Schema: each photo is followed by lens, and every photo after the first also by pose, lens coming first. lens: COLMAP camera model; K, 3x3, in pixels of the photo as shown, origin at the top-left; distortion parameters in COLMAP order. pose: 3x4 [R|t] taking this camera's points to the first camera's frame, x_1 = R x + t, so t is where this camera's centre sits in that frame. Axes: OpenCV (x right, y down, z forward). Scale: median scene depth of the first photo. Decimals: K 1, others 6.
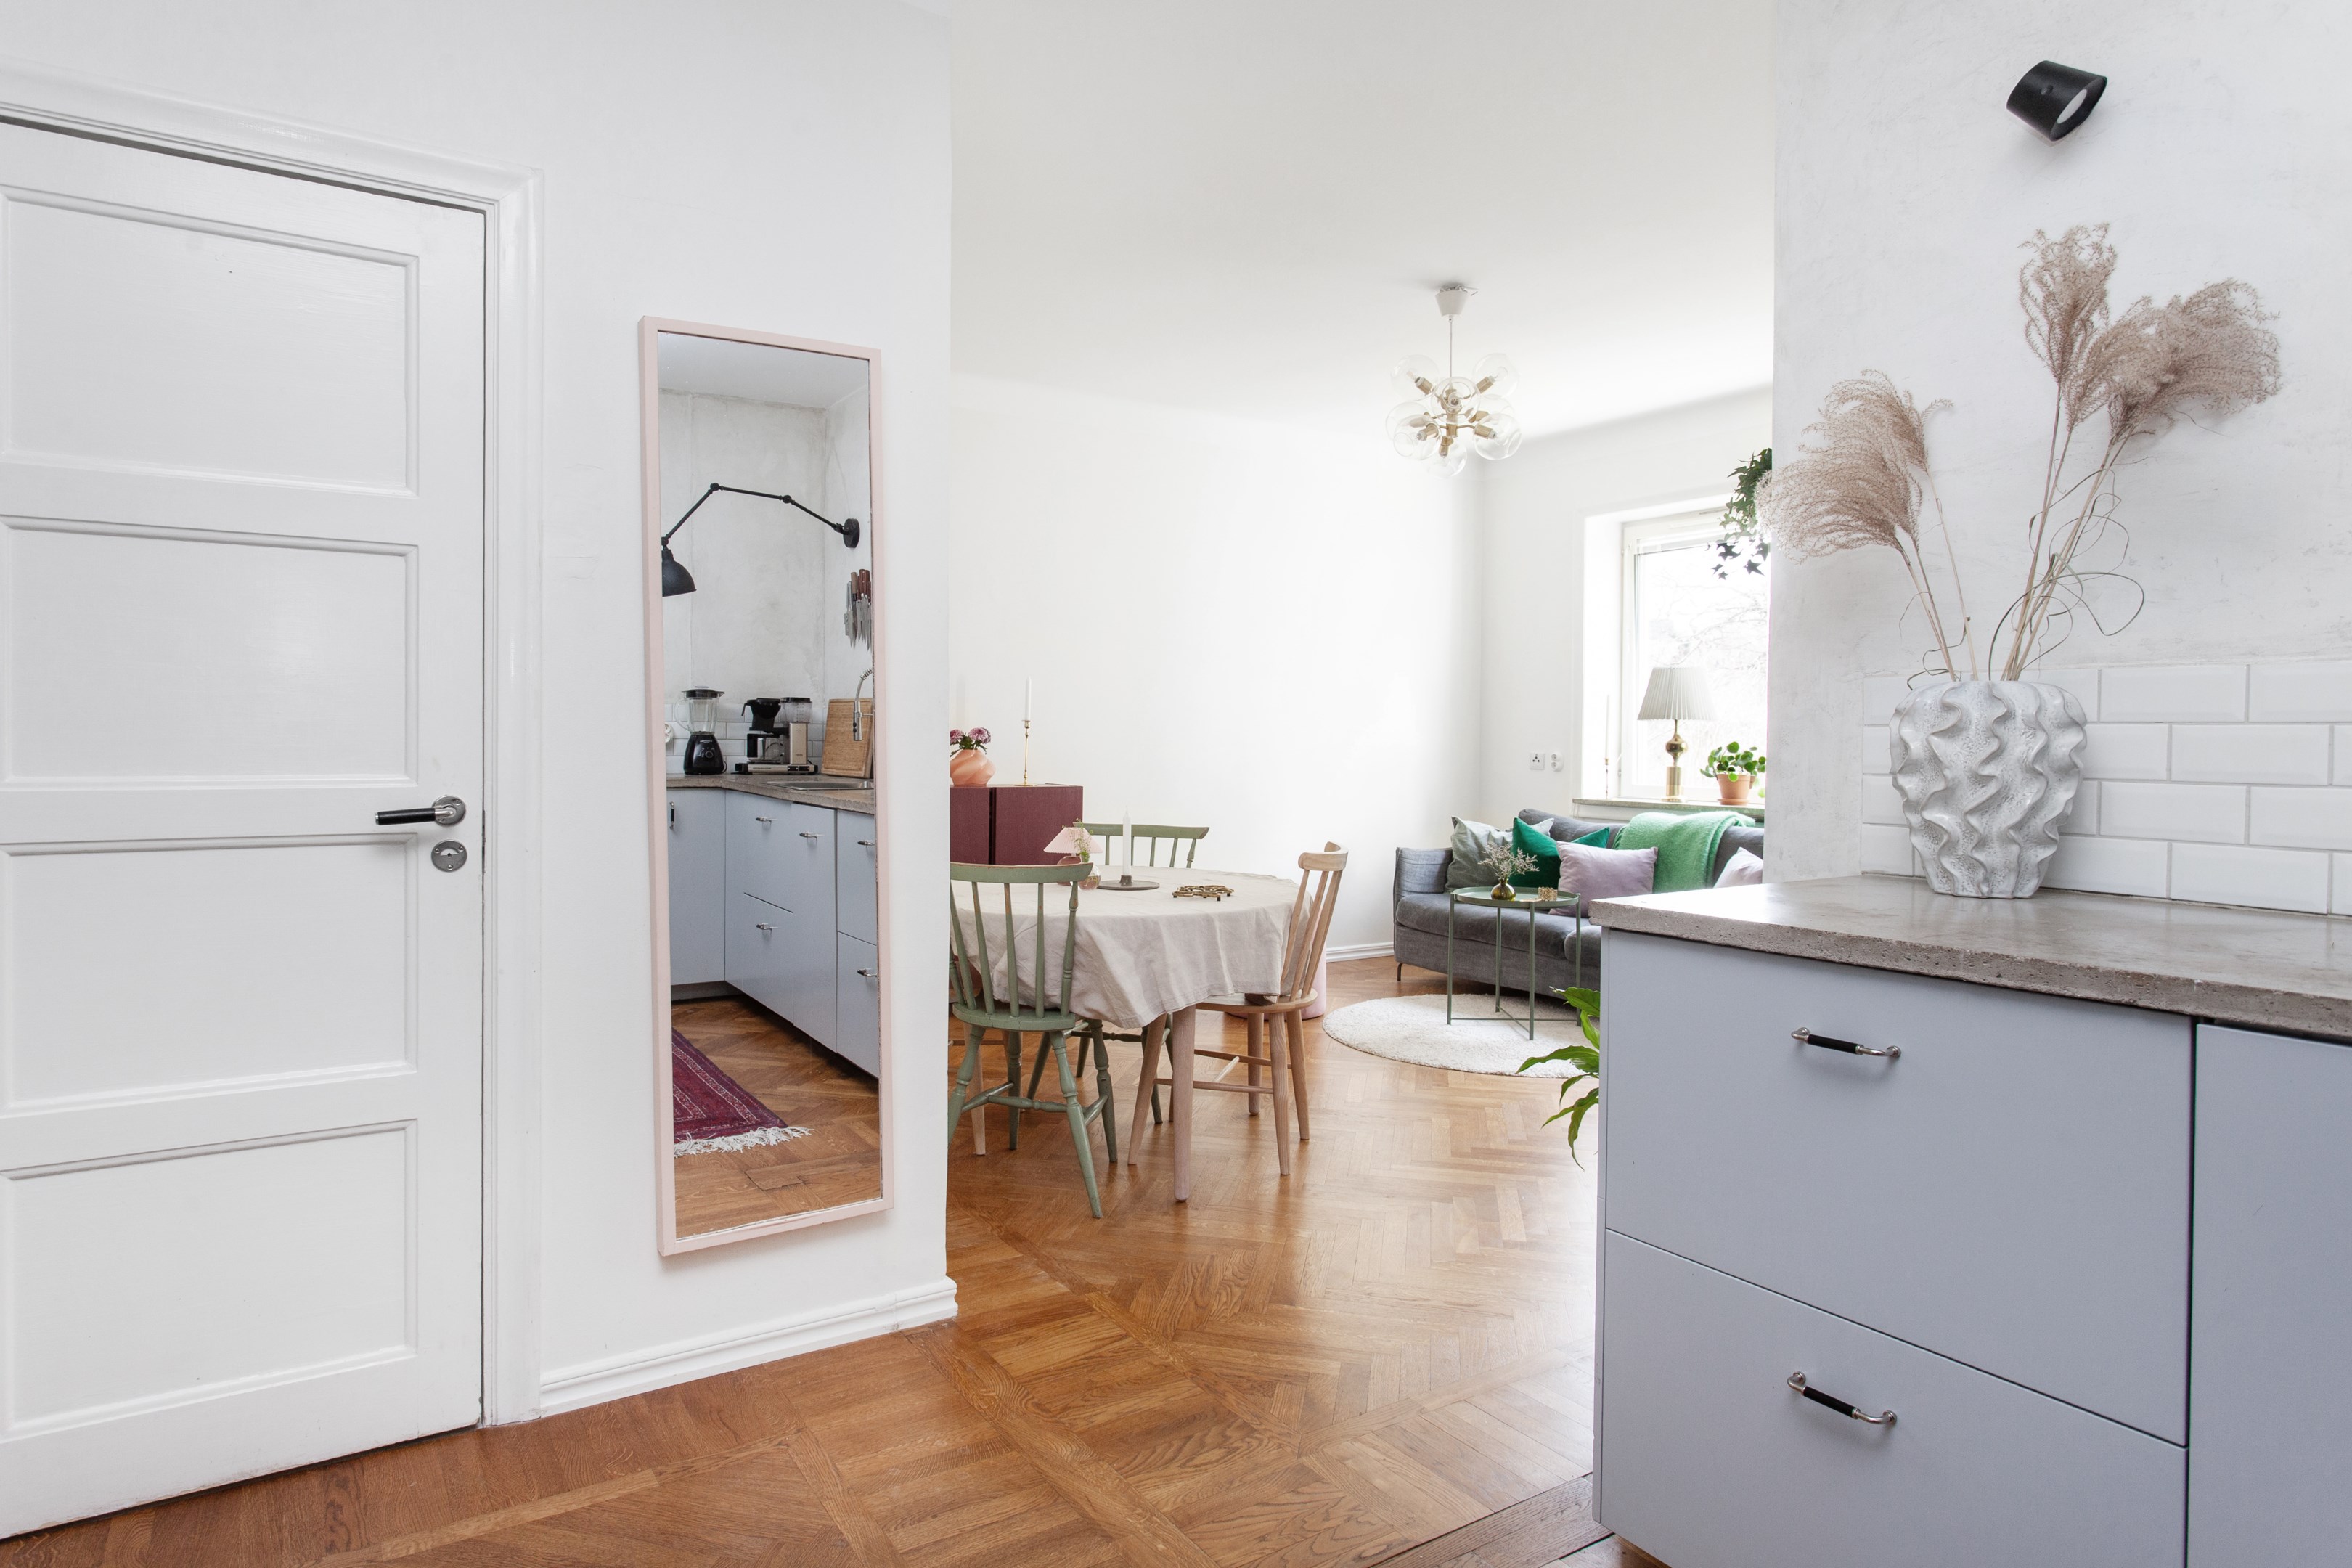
lens RADIAL K [[1280.7, 0, 1071.5], [0, 1280.7, 753.6], [0, 0, 1]] dist [-0.008776, 0.001016]
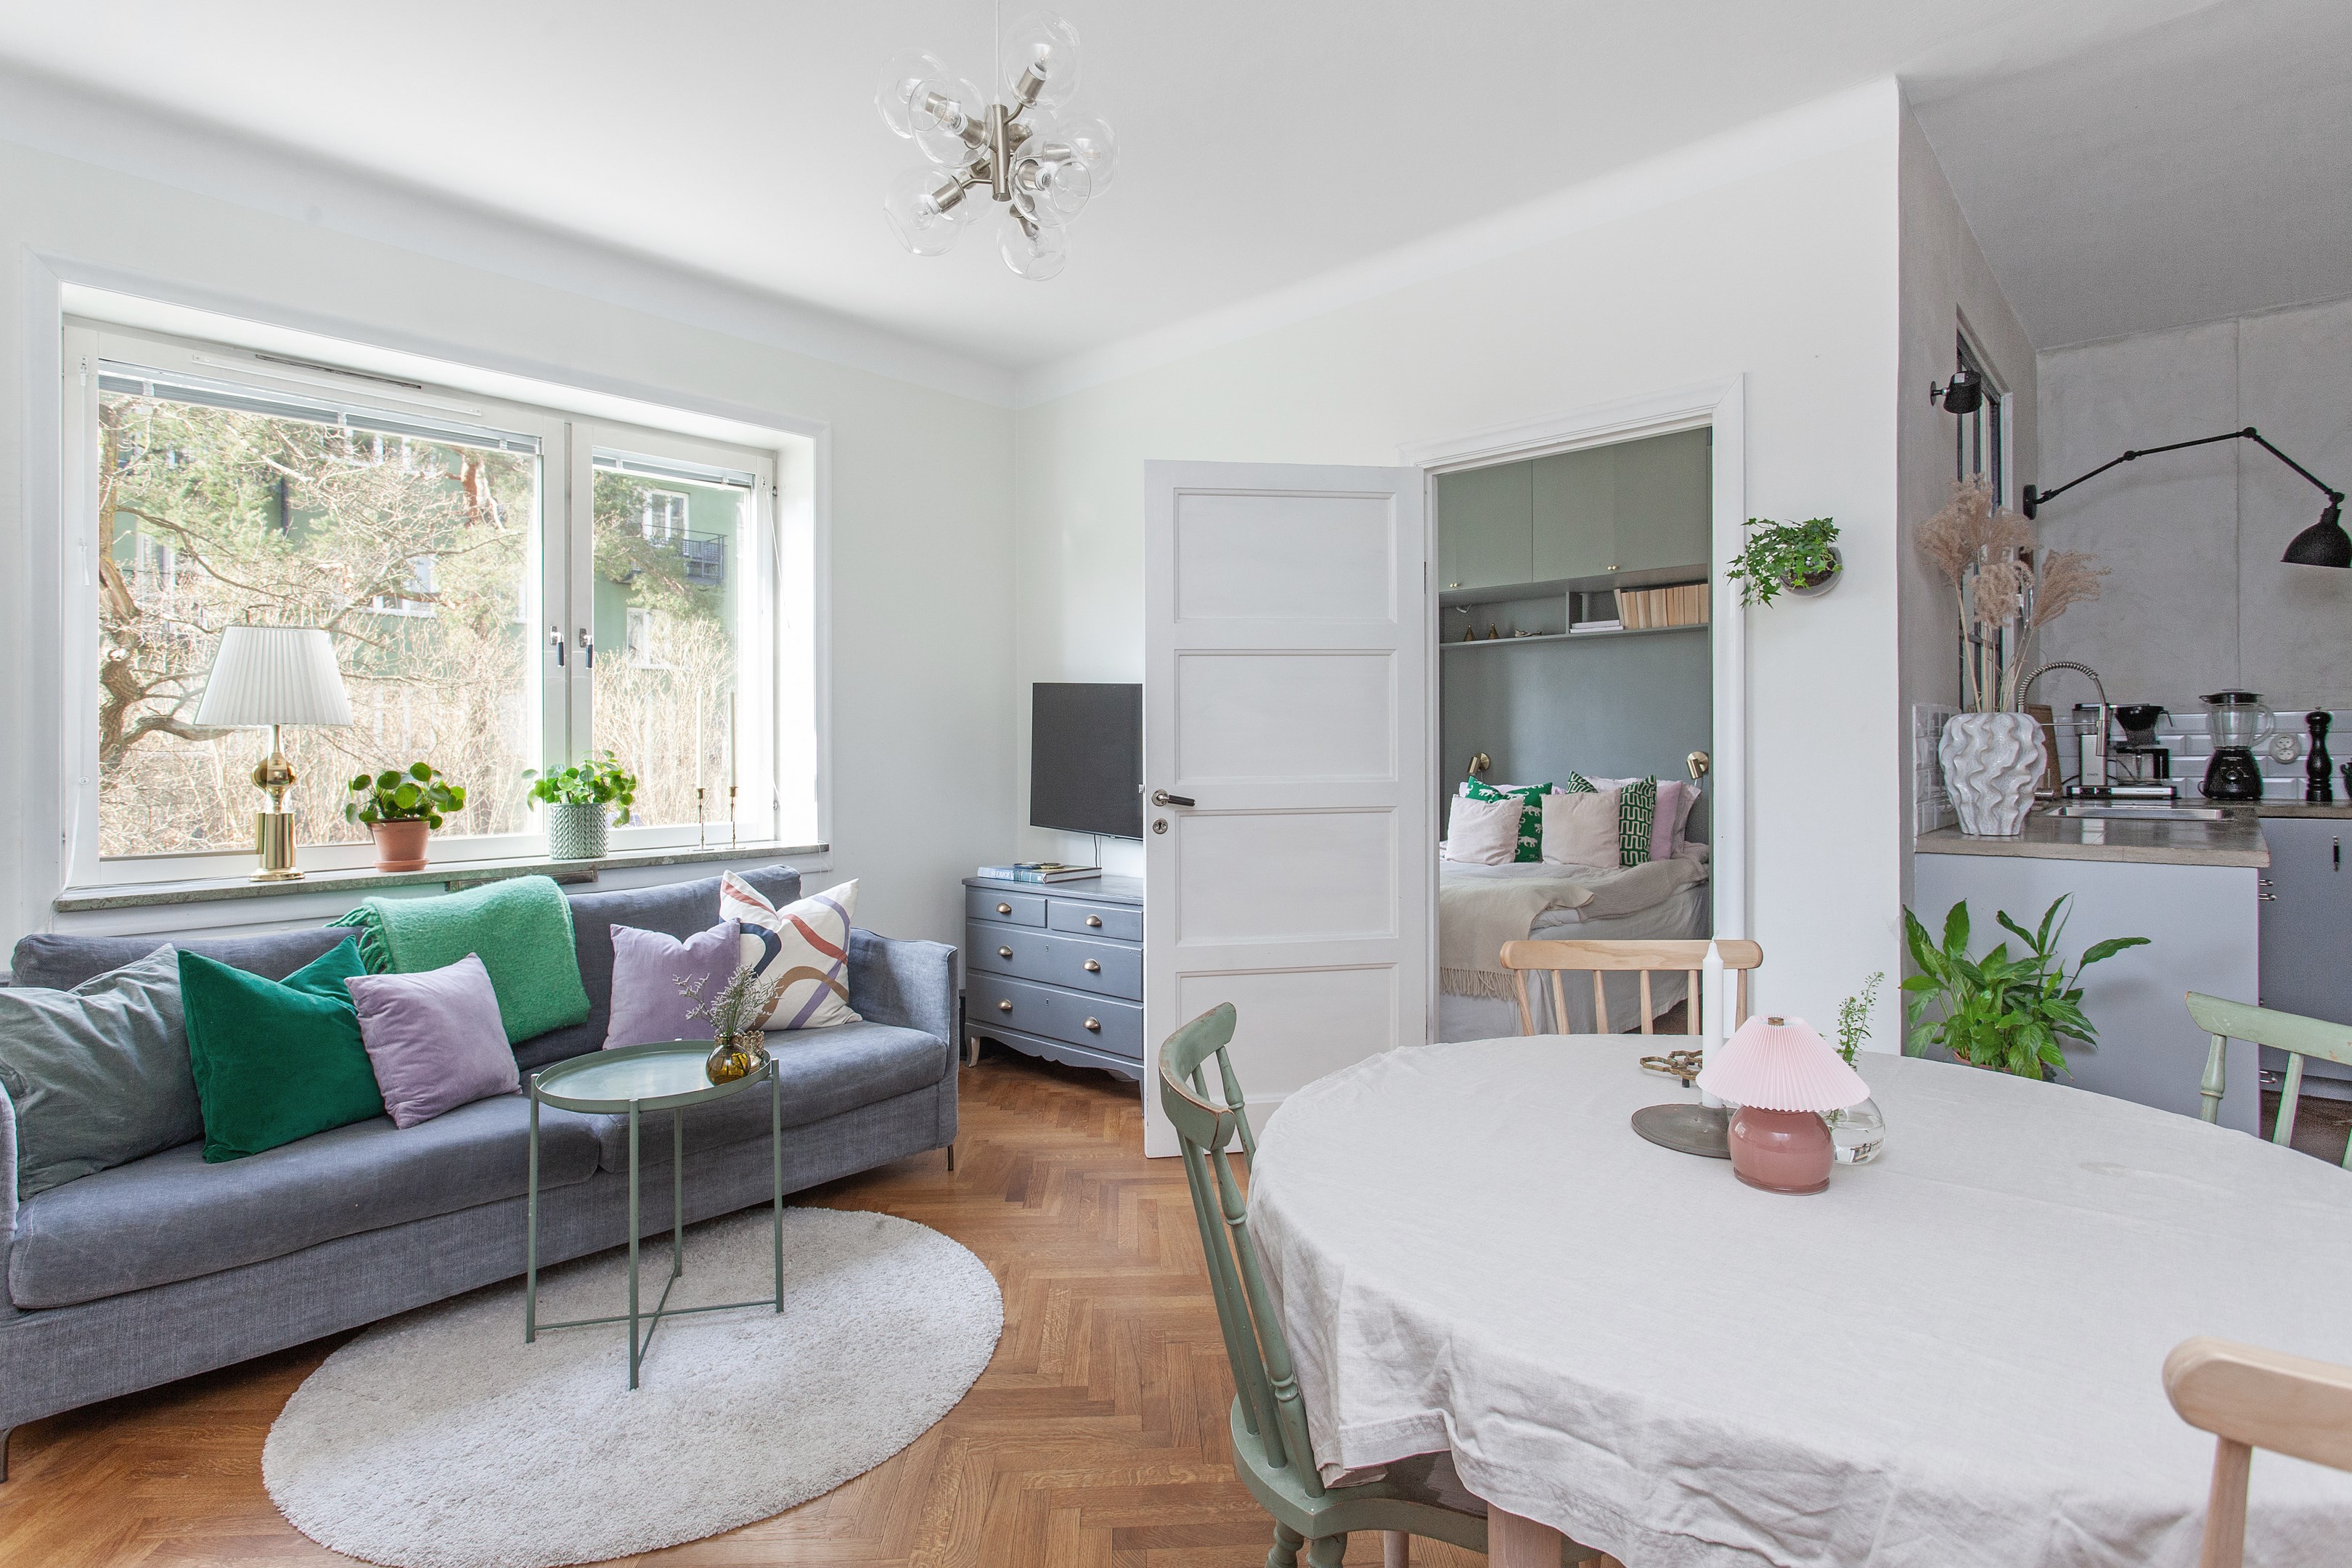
lens RADIAL K [[1210.6, 0, 1262.6], [0, 1210.6, 767.3], [0, 0, 1]] dist [-0.008992, 0.009412]
pose [[-0.348731, -0.018067, 0.937049, -0.172329], [0.019188, 0.999467, 0.026411, -0.016302], [-0.937026, 0.027190, -0.348199, 0.879116]]
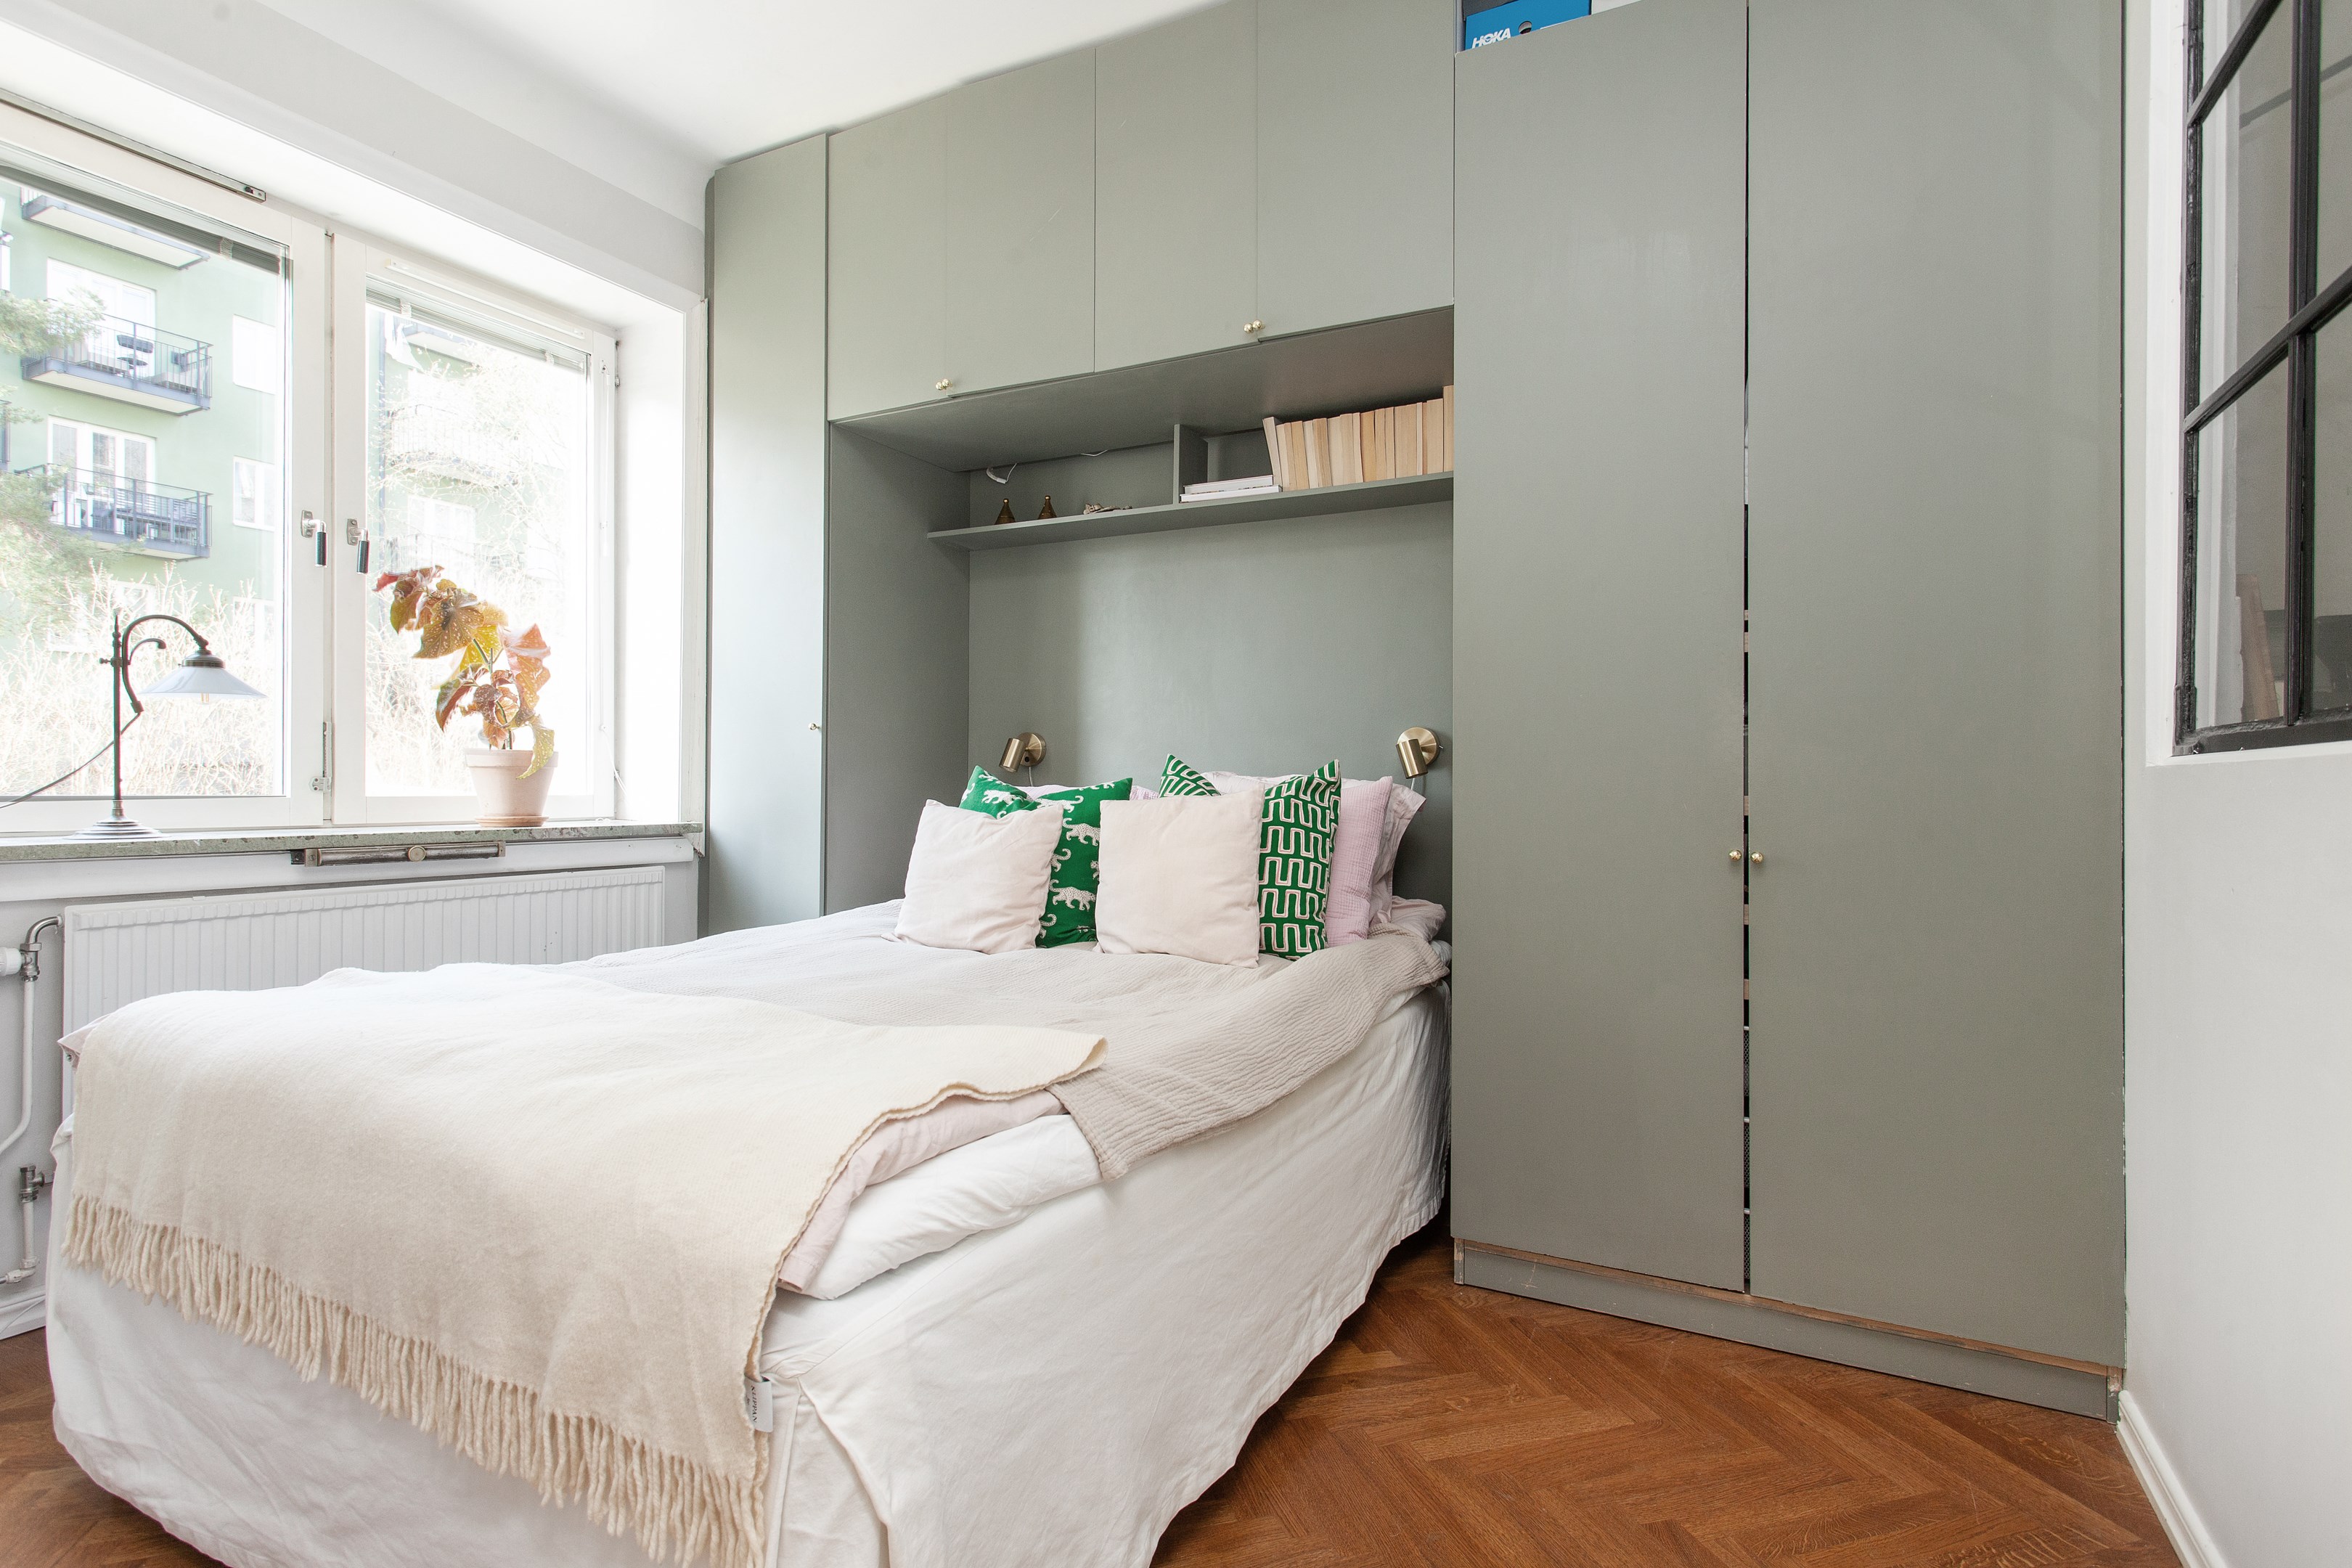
lens RADIAL K [[1120.4, 0, 1211.9], [0, 1120.4, 793.7], [0, 0, 1]] dist [-0.020838, 0.003031]
pose [[-0.540068, -0.015129, 0.841486, 0.326490], [0.001011, 0.999826, 0.018624, 0.029625], [-0.841621, 0.010909, -0.539958, 0.490869]]
